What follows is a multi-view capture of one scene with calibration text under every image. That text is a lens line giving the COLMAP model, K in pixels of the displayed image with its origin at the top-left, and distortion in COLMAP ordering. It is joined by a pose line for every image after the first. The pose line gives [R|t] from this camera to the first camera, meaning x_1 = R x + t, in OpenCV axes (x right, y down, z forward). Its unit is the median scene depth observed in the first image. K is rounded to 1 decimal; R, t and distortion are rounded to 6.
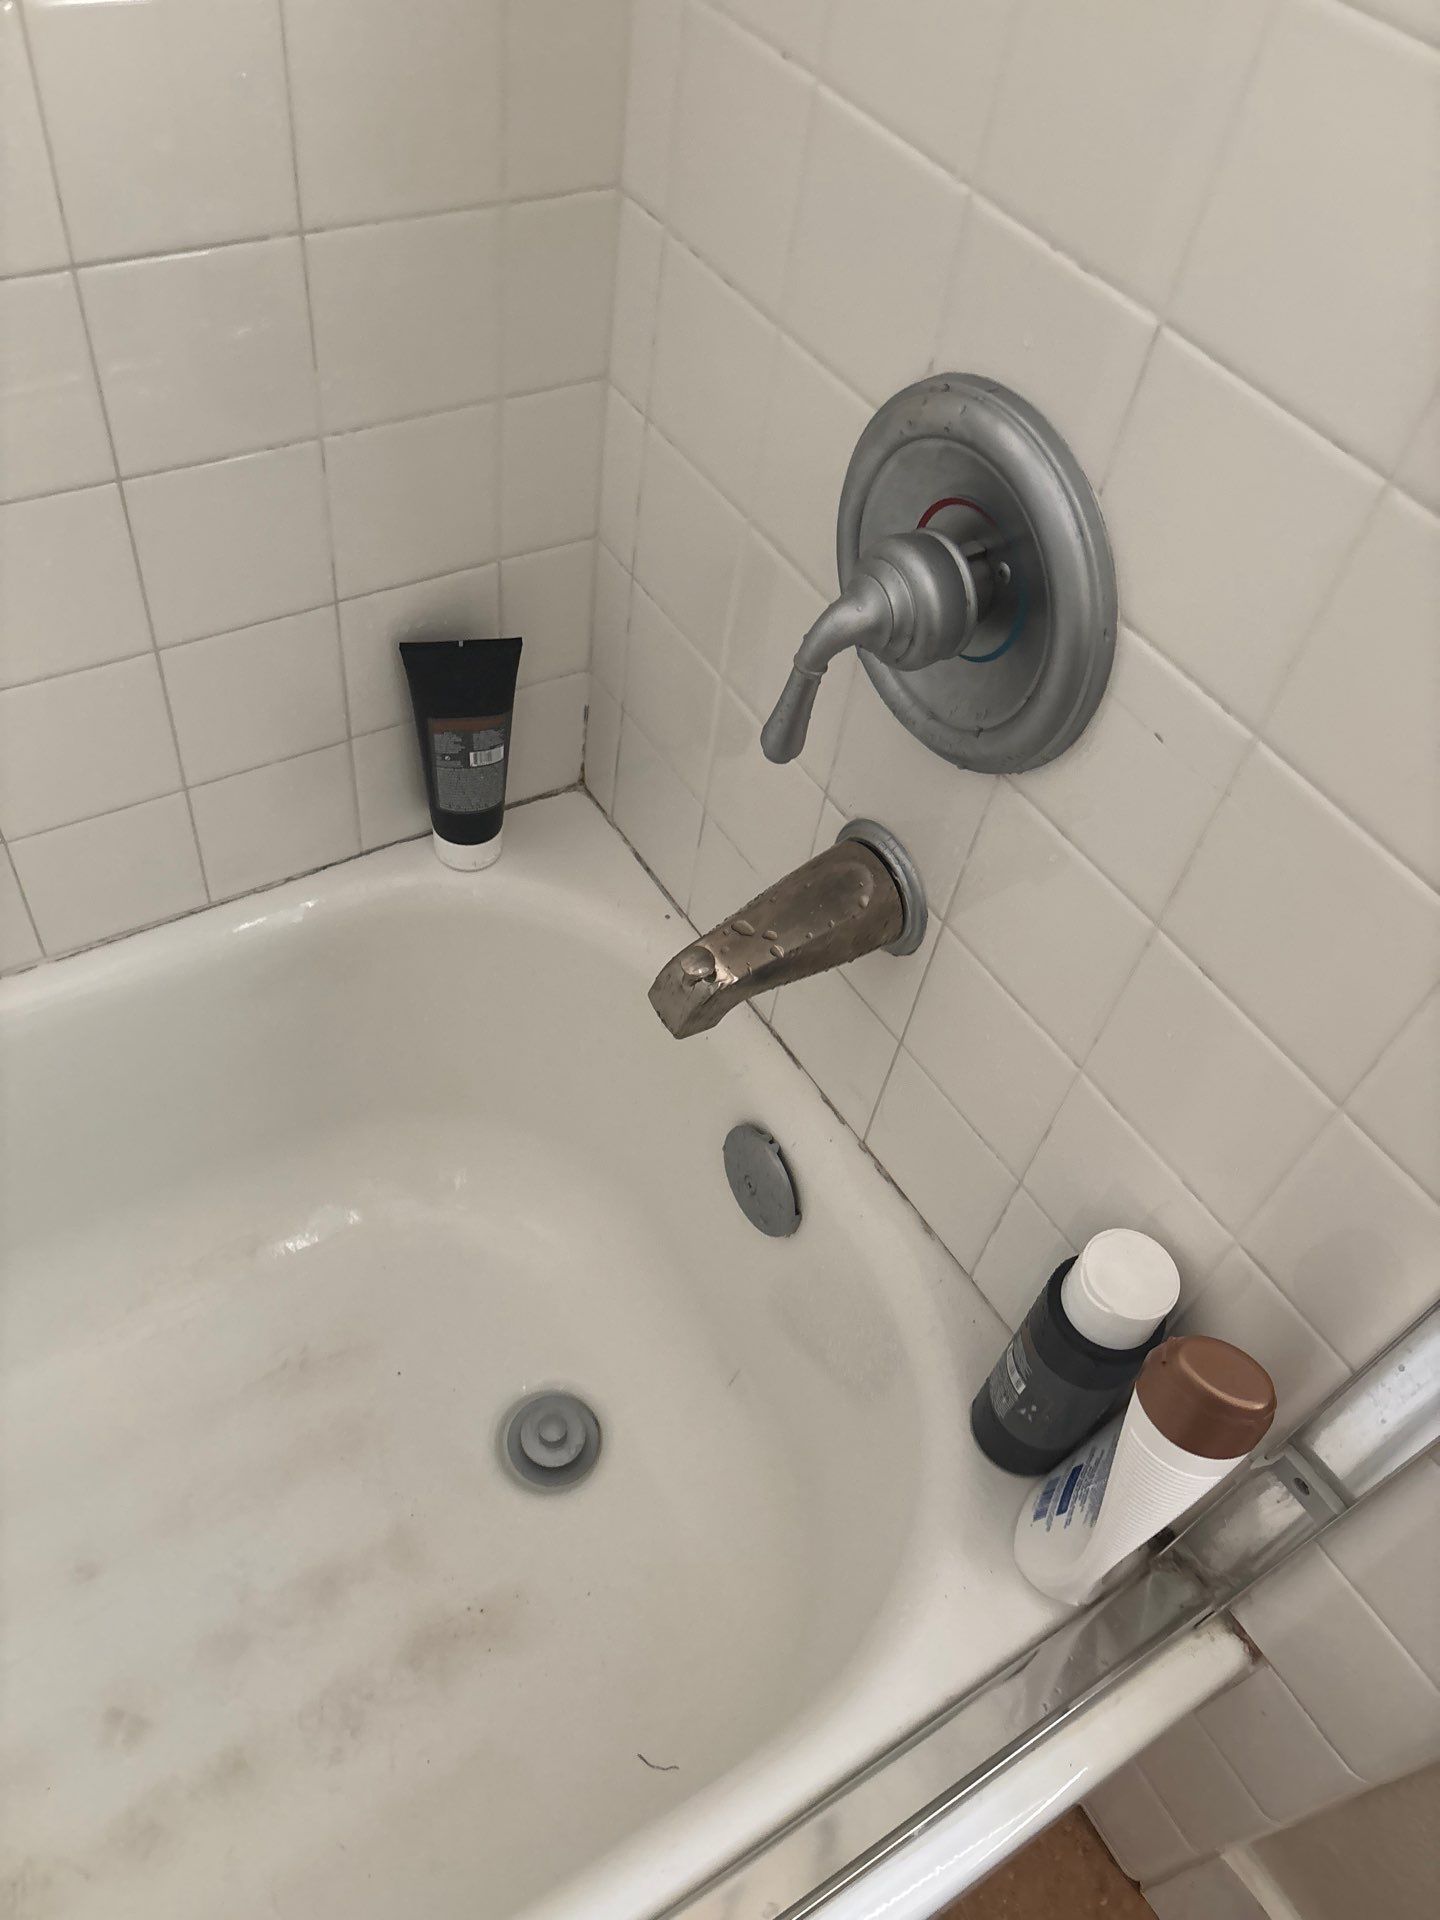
lens RADIAL K [[1495.4, 0, 725.9], [0, 1495.4, 968.4], [0, 0, 1]] dist [0.040020, -0.048545]
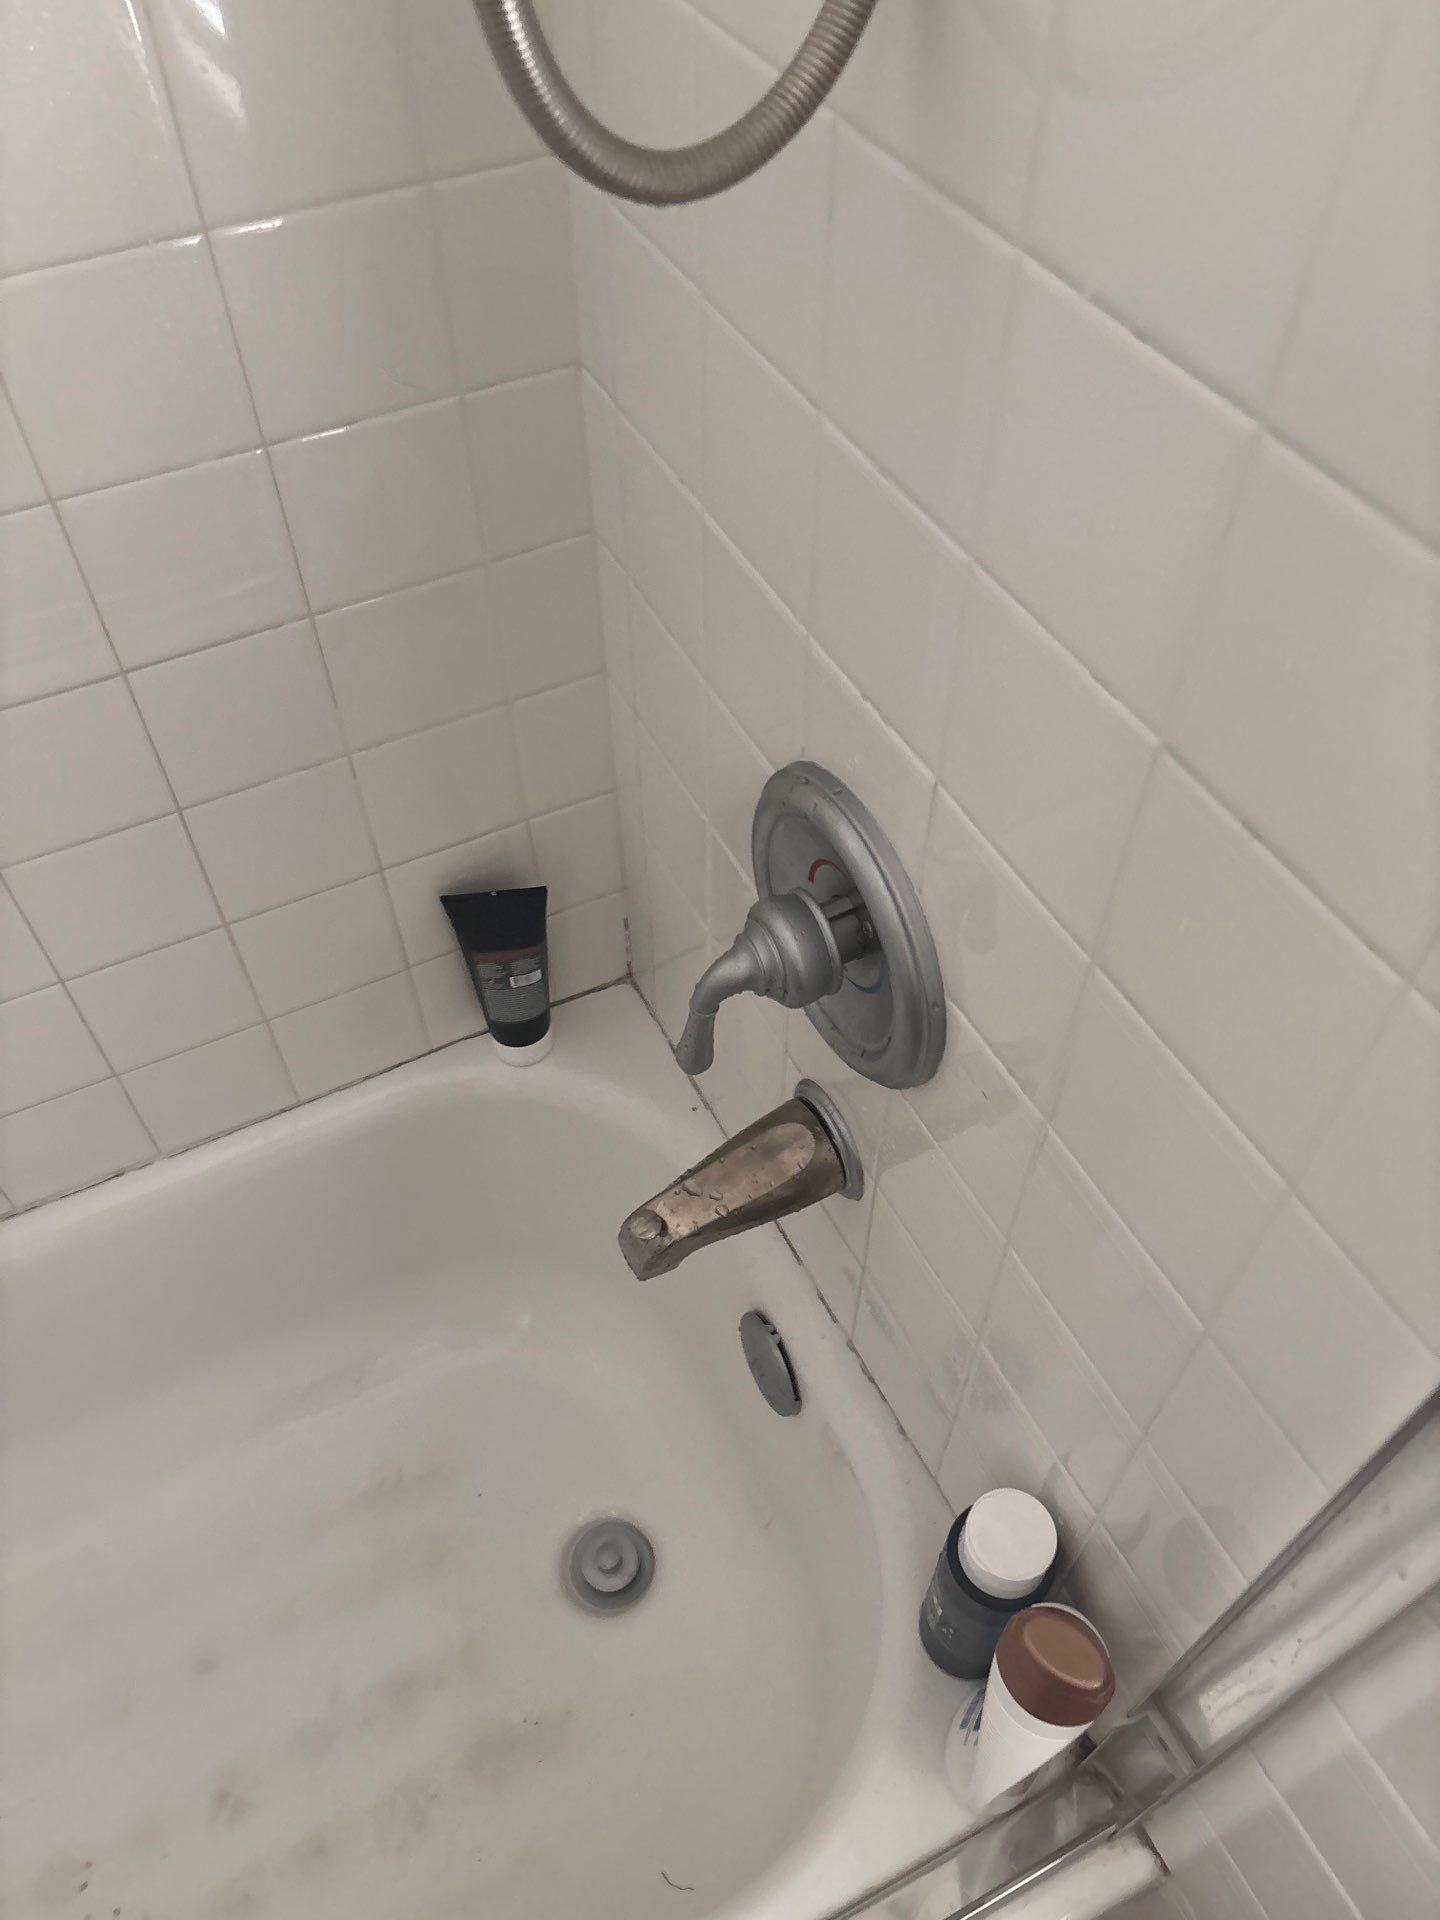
lens RADIAL K [[1495.4, 0, 730.3], [0, 1495.4, 948.9], [0, 0, 1]] dist [0.040020, -0.048545]
pose [[0.986942, -0.000635, -0.161073, 0.180119], [0.001038, 0.999997, 0.002420, -0.171069], [0.161071, -0.002556, 0.986940, -0.094367]]
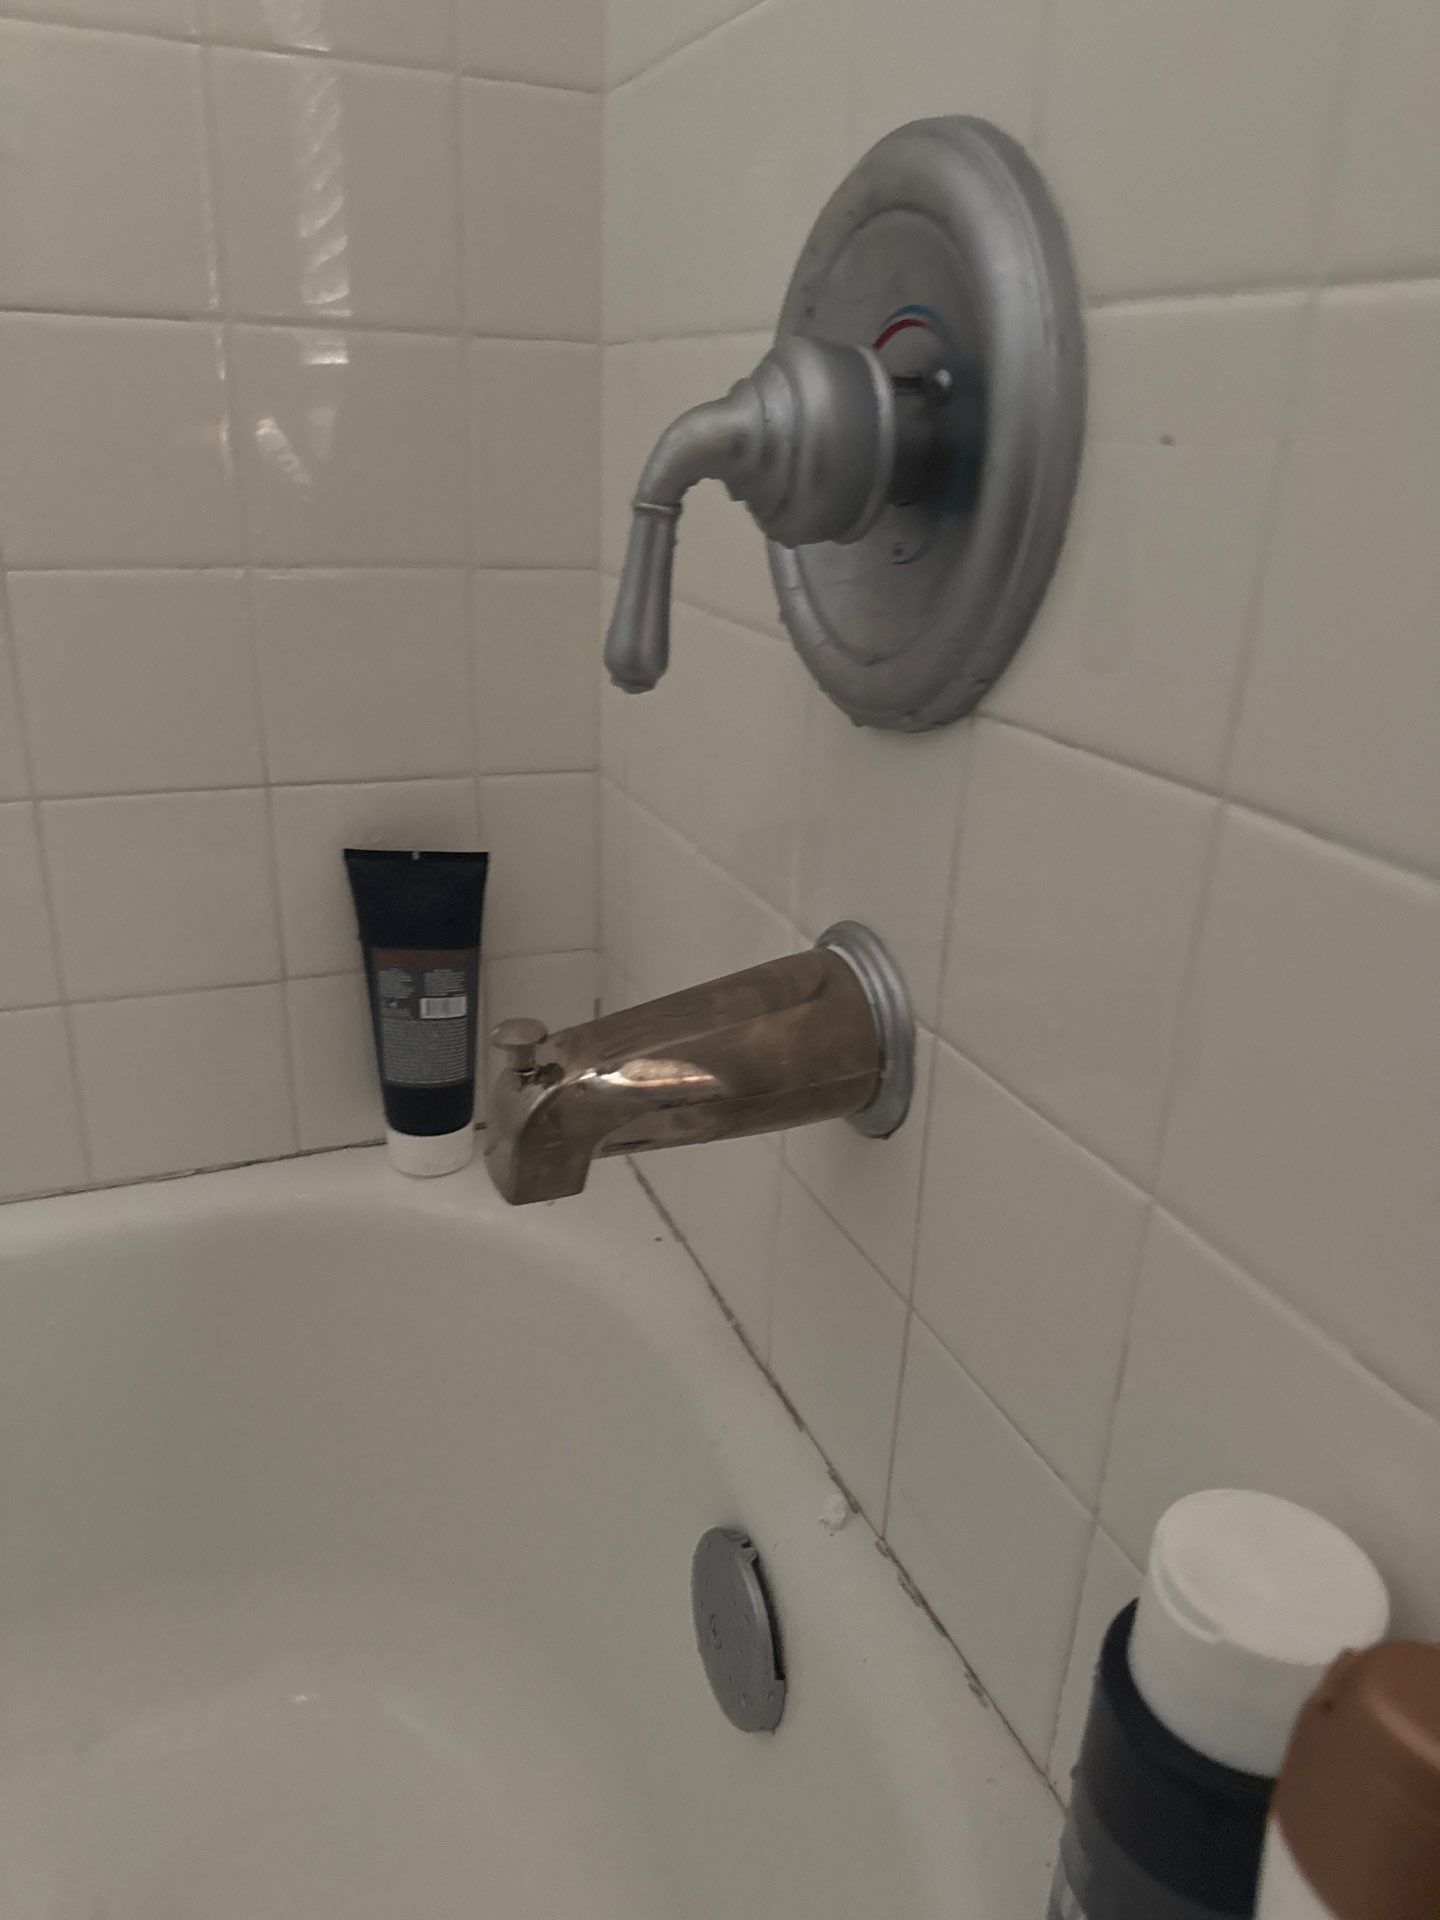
lens RADIAL K [[1397.8, 0, 704.7], [0, 1397.8, 964.8], [0, 0, 1]] dist [0.048838, -0.062889]
pose [[0.976091, -0.011864, -0.217038, 0.146555], [-0.097115, 0.869501, -0.484290, 0.195903], [0.194460, 0.493789, 0.847560, 0.384202]]
